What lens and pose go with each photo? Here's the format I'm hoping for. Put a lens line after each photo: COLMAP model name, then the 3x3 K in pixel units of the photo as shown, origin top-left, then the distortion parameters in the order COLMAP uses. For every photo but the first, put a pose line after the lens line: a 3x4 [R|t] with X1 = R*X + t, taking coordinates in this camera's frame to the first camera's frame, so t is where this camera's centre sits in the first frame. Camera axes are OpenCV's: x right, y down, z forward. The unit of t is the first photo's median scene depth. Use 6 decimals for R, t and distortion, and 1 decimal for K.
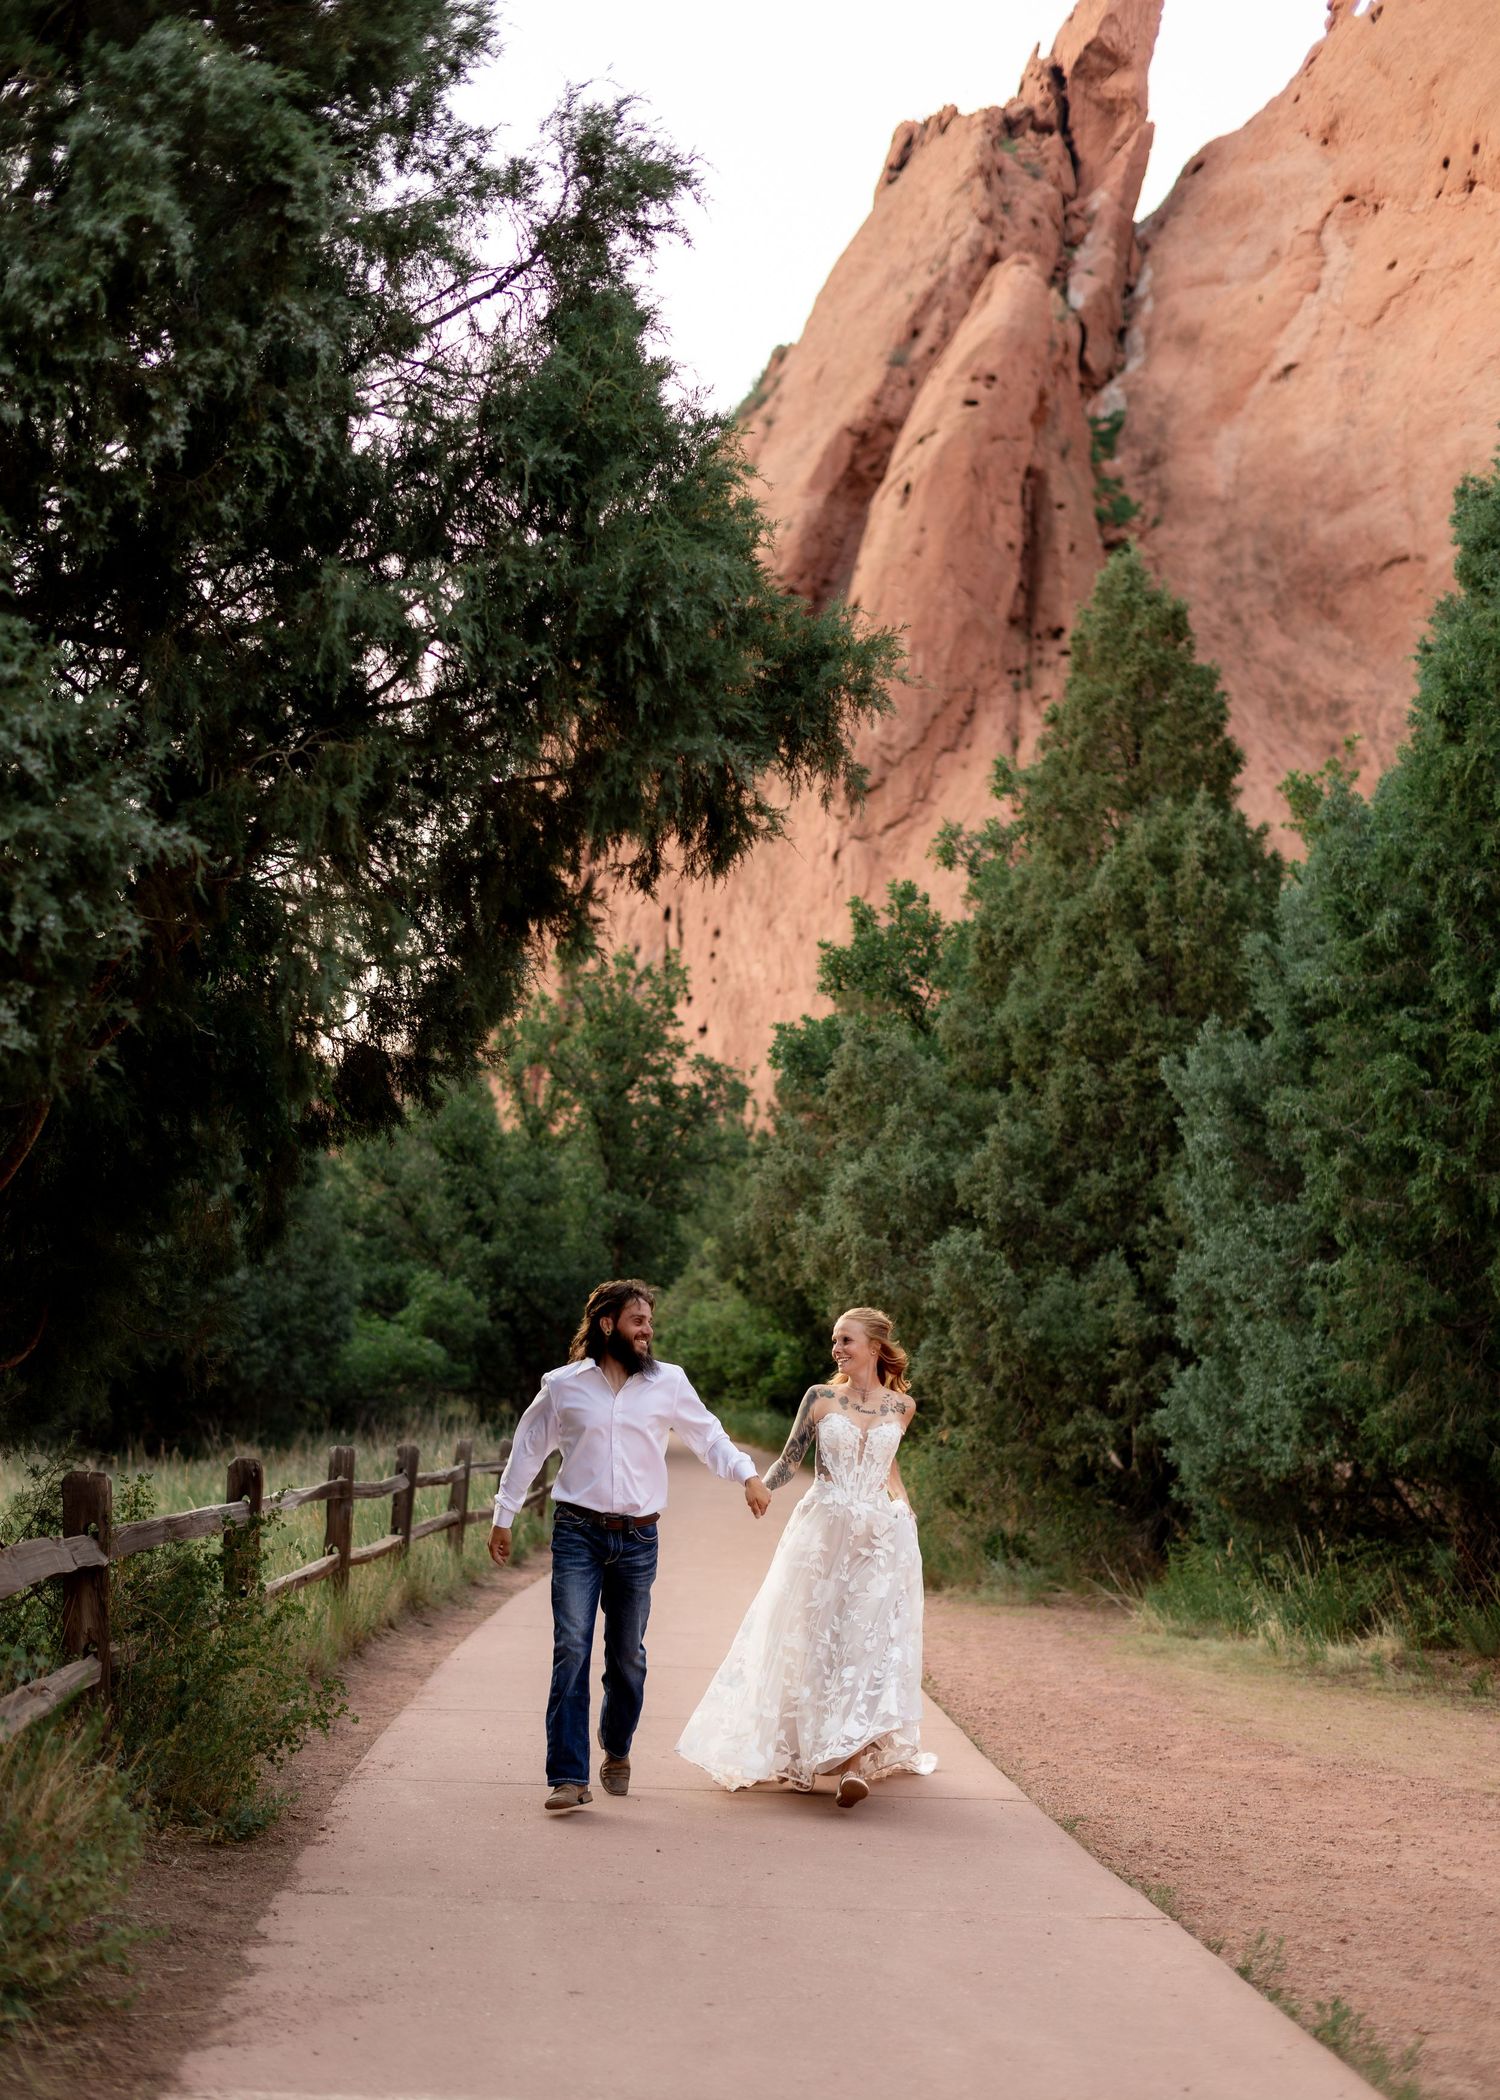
lens RADIAL K [[3360.8, 0, 715.7], [0, 3360.8, 1085.1], [0, 0, 1]] dist [-0.018934, 0.076709]
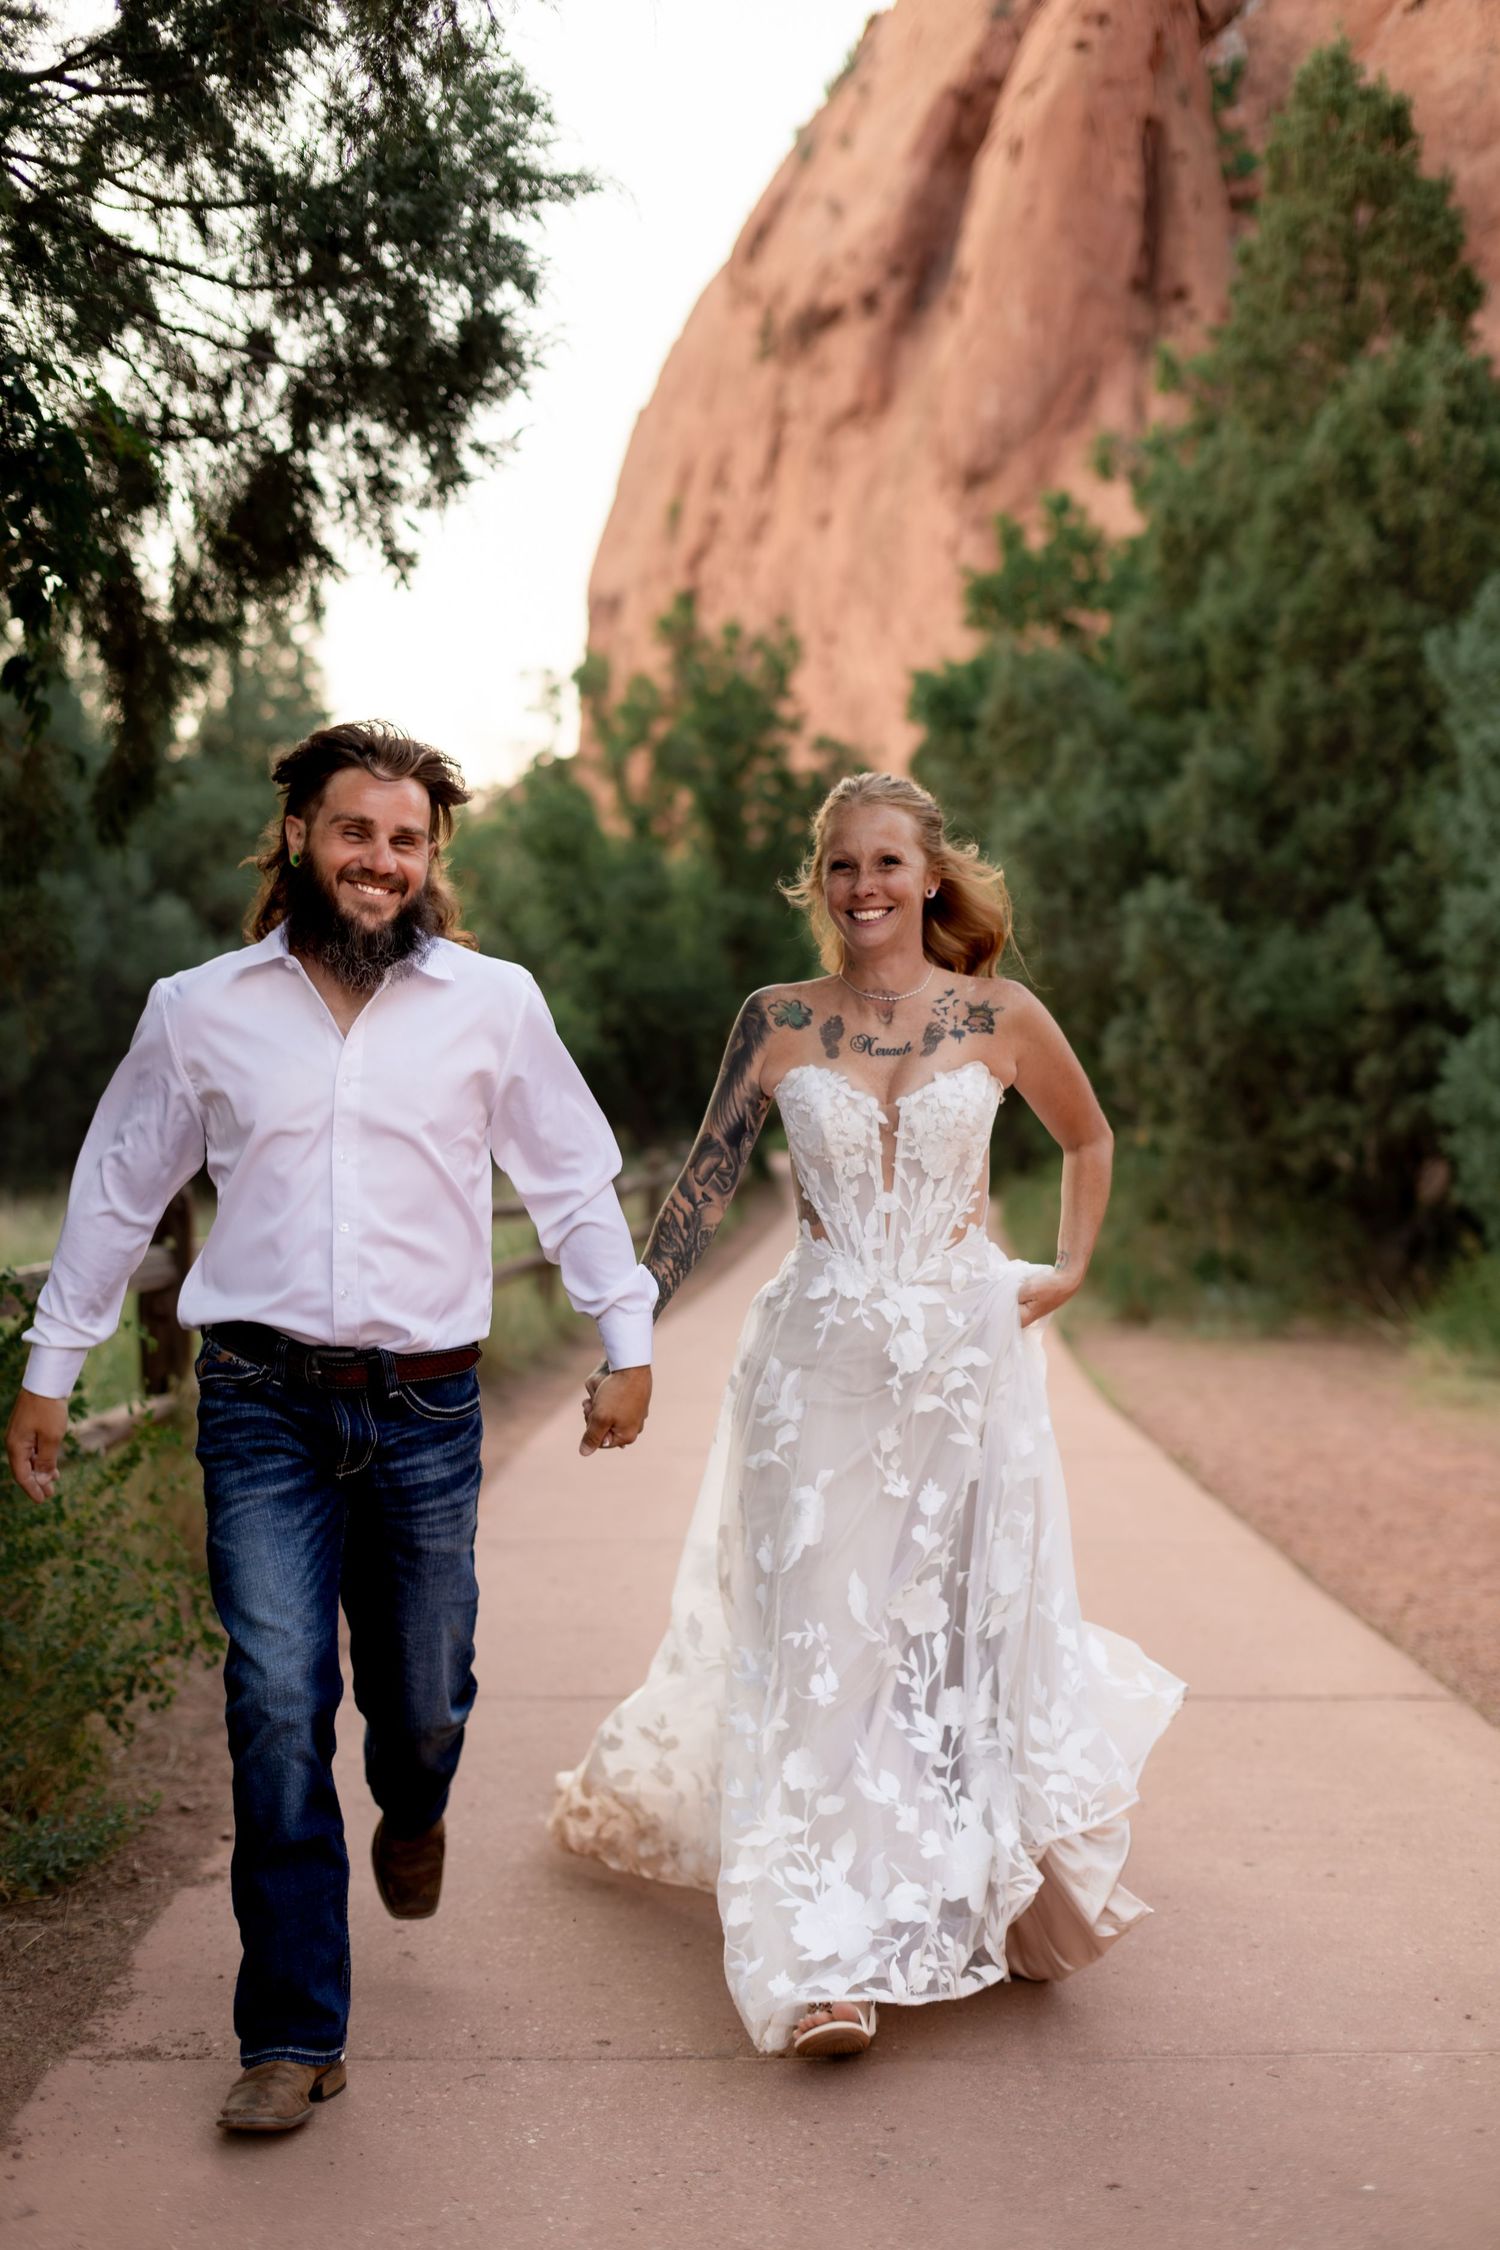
lens RADIAL K [[3178.4, 0, 712.8], [0, 3178.4, 1155.2], [0, 0, 1]] dist [0.012248, -0.003295]
pose [[0.998539, -0.036790, -0.039586, -0.005888], [0.040507, 0.994398, 0.097626, 0.028201], [0.035772, -0.099087, 0.994436, 0.220330]]
